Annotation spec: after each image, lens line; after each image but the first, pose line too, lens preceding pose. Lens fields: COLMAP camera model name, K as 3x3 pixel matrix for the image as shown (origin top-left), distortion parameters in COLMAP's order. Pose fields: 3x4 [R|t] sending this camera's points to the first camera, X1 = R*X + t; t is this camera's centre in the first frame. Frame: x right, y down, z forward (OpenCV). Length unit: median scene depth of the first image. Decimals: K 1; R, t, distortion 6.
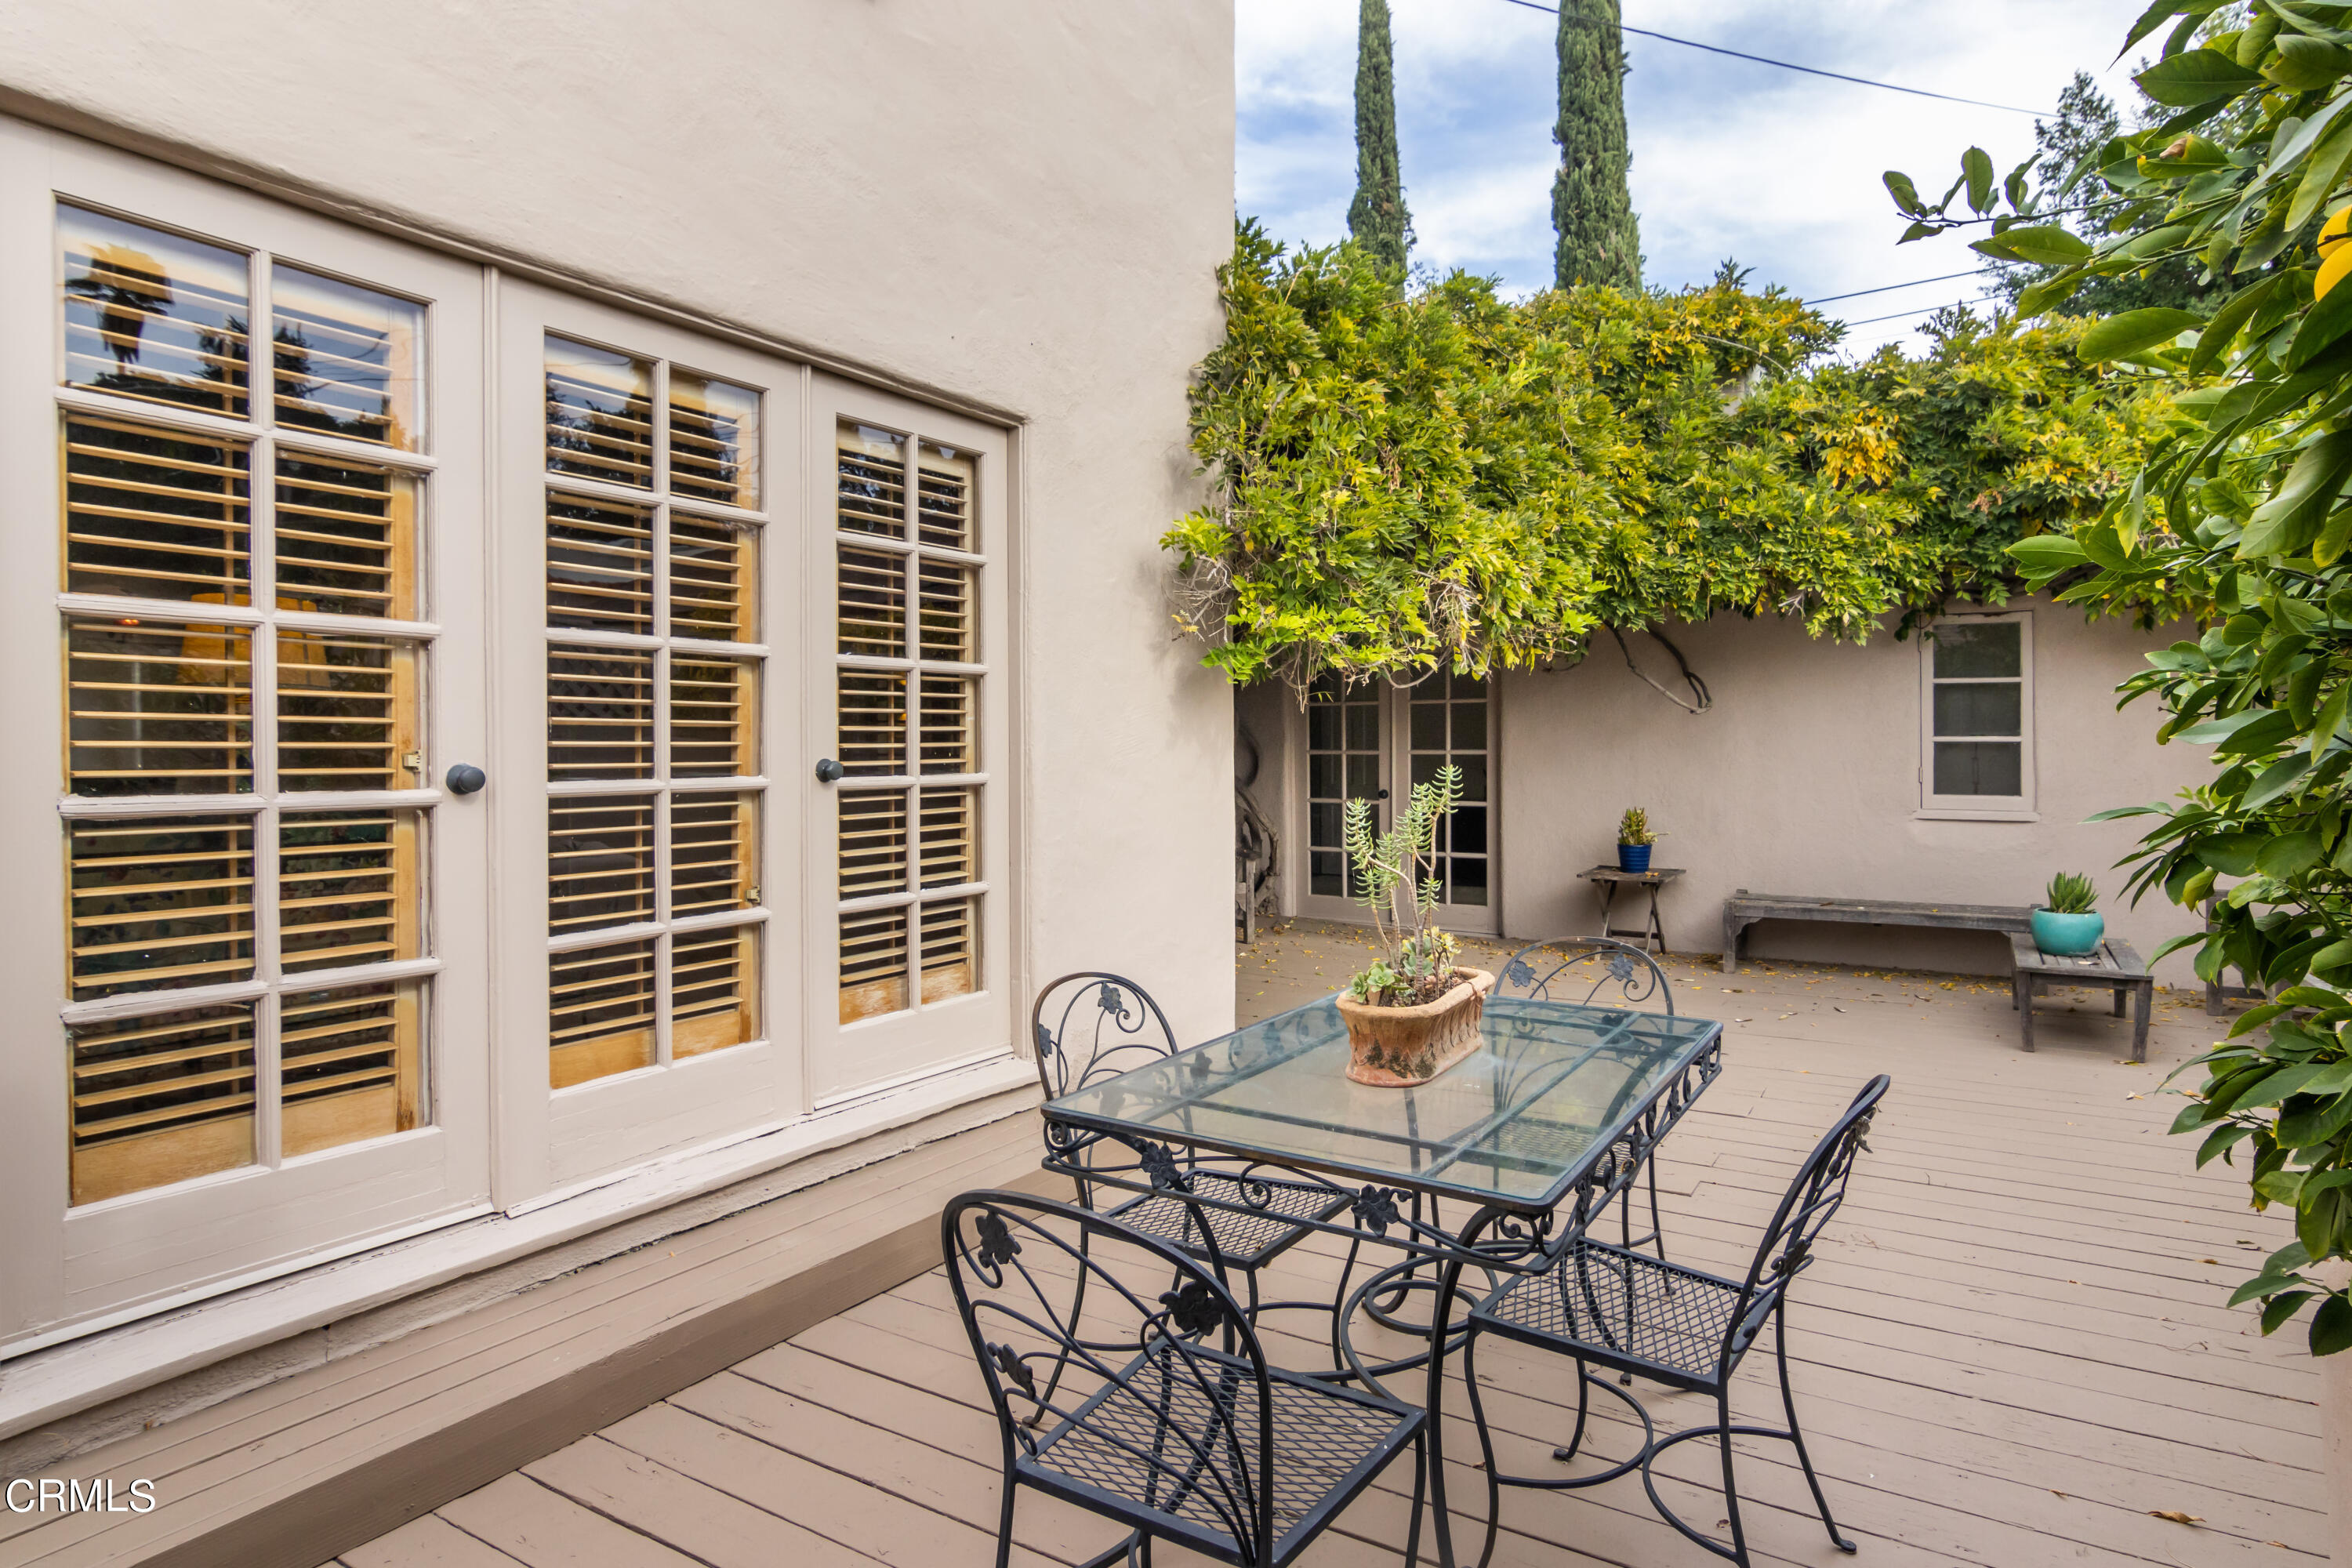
lens RADIAL K [[1353.2, 0, 1178.1], [0, 1353.2, 748.9], [0, 0, 1]] dist [-0.005088, 0.001346]
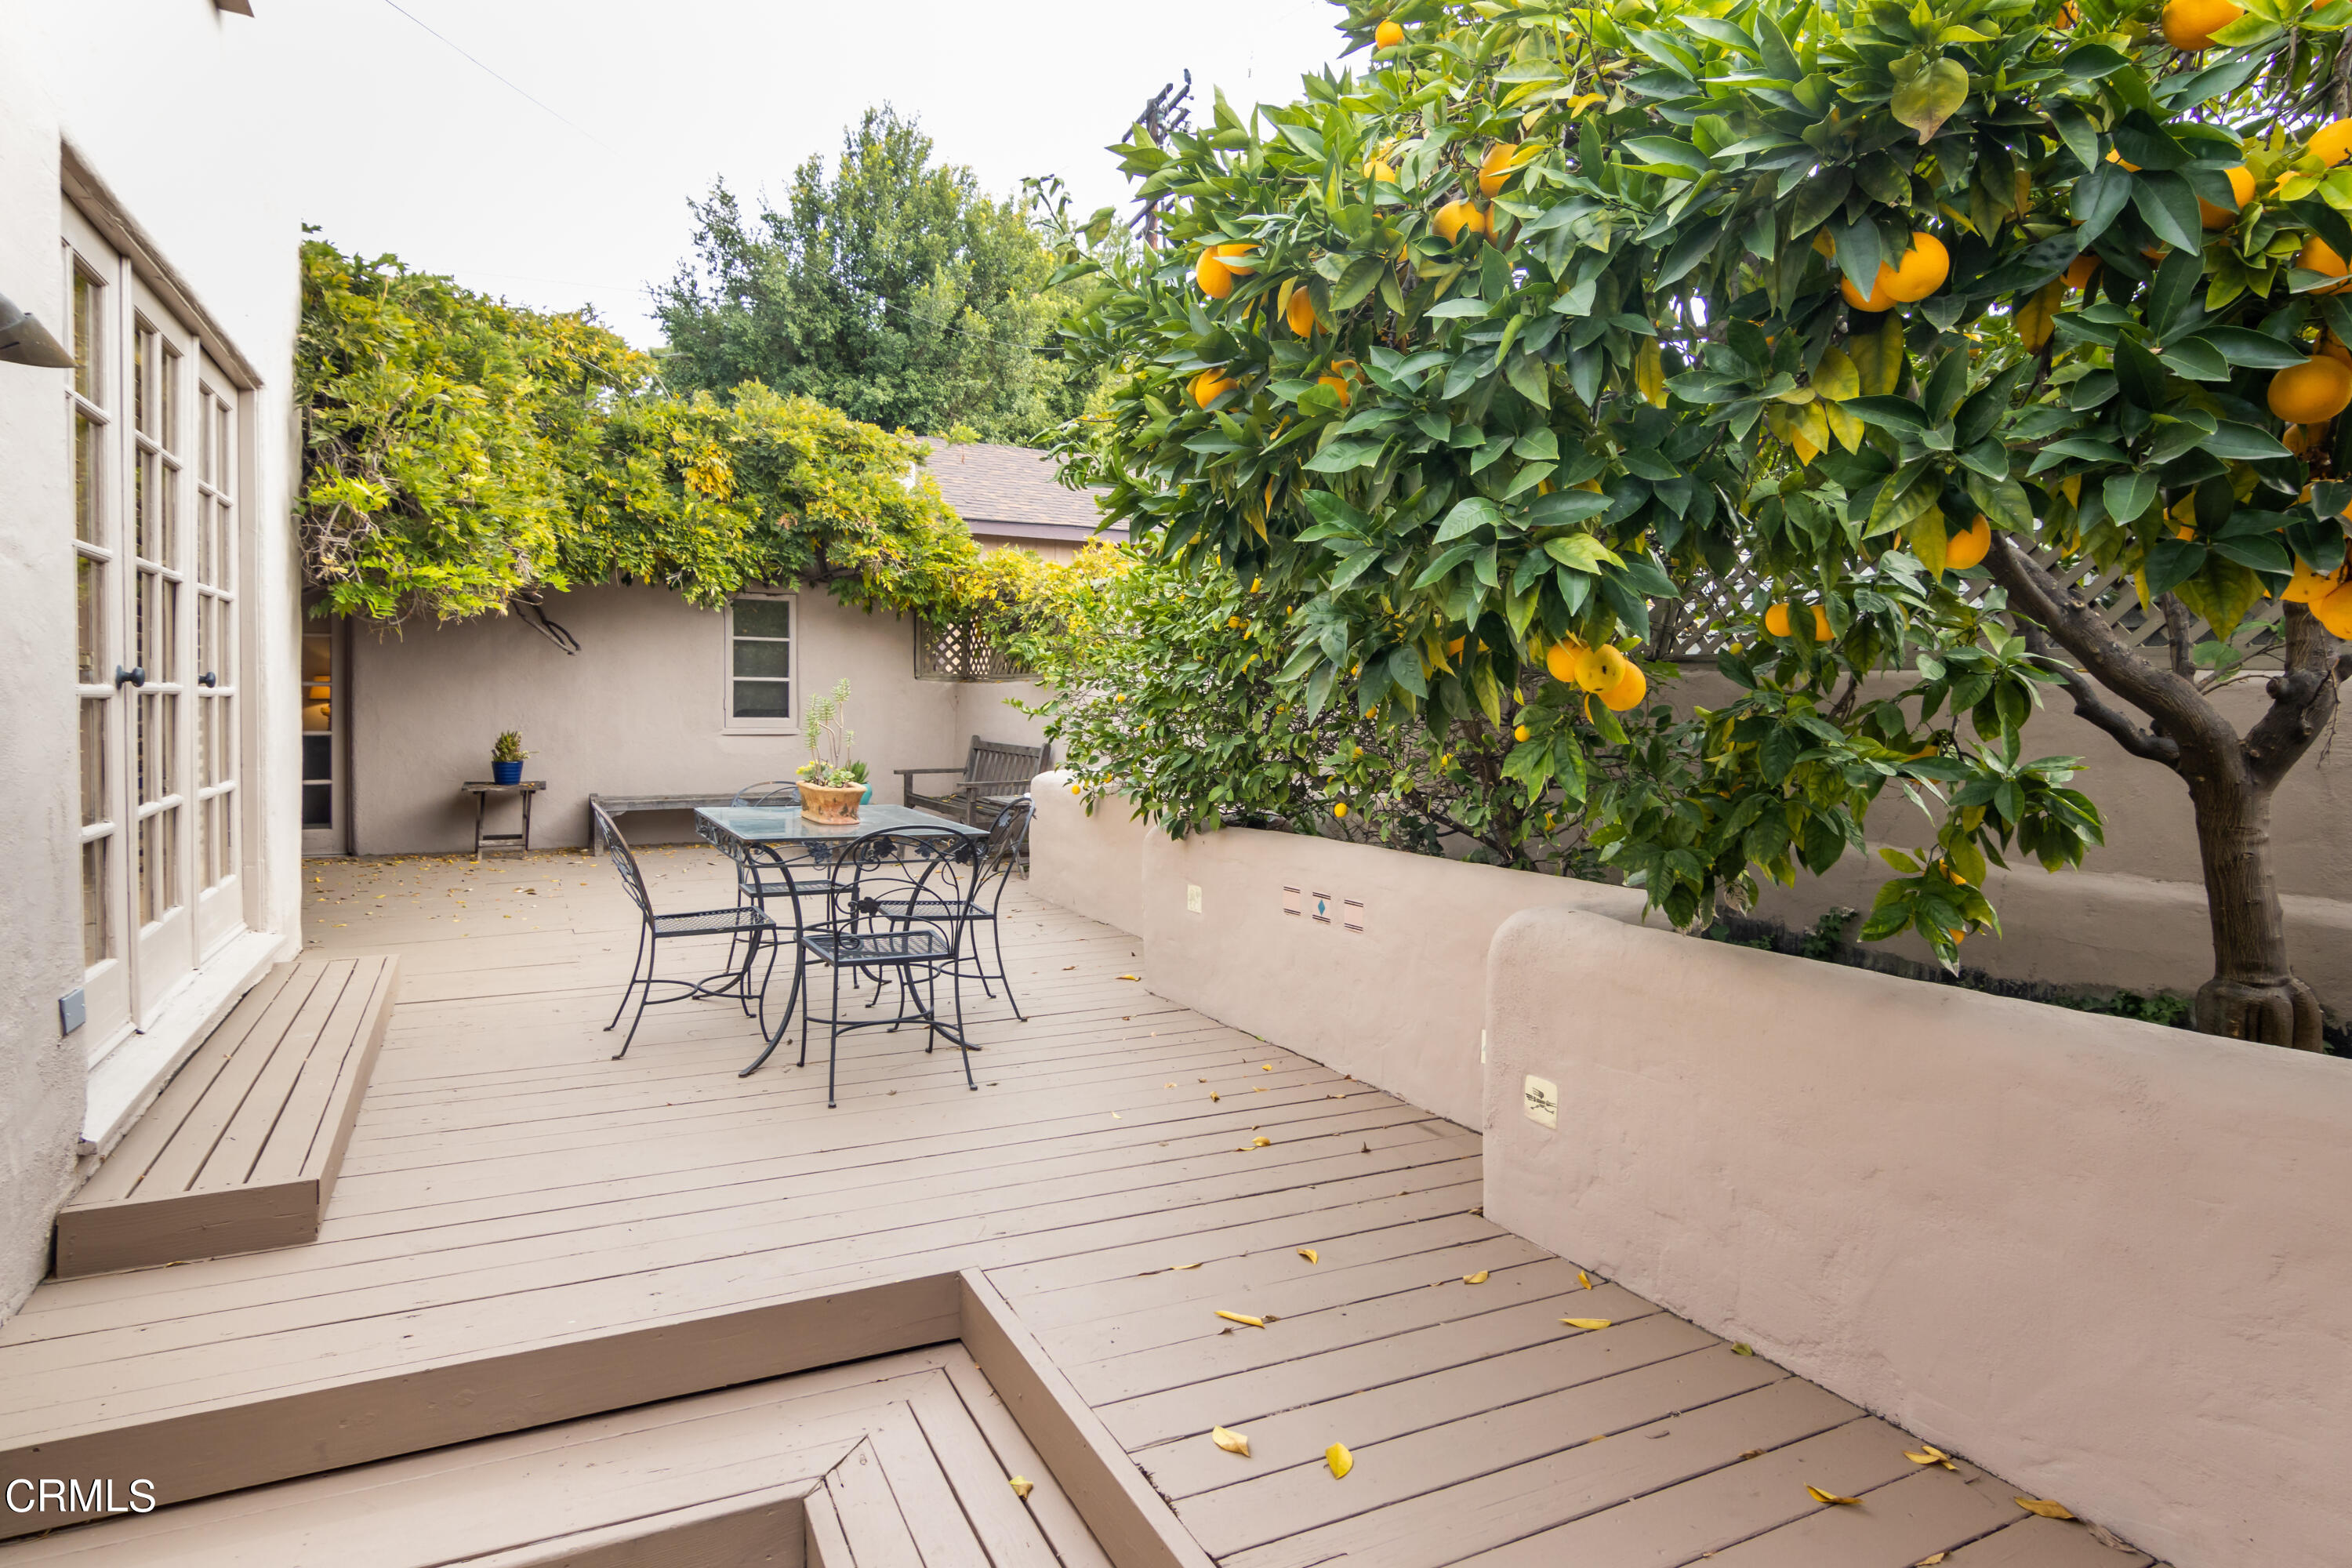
lens RADIAL K [[1353.2, 0, 1178.1], [0, 1353.2, 748.9], [0, 0, 1]] dist [-0.005088, 0.001346]
pose [[0.545394, -0.024238, 0.837830, -0.436032], [-0.008106, 0.999383, 0.034188, 0.015851], [-0.838141, -0.025437, 0.544860, -0.198687]]
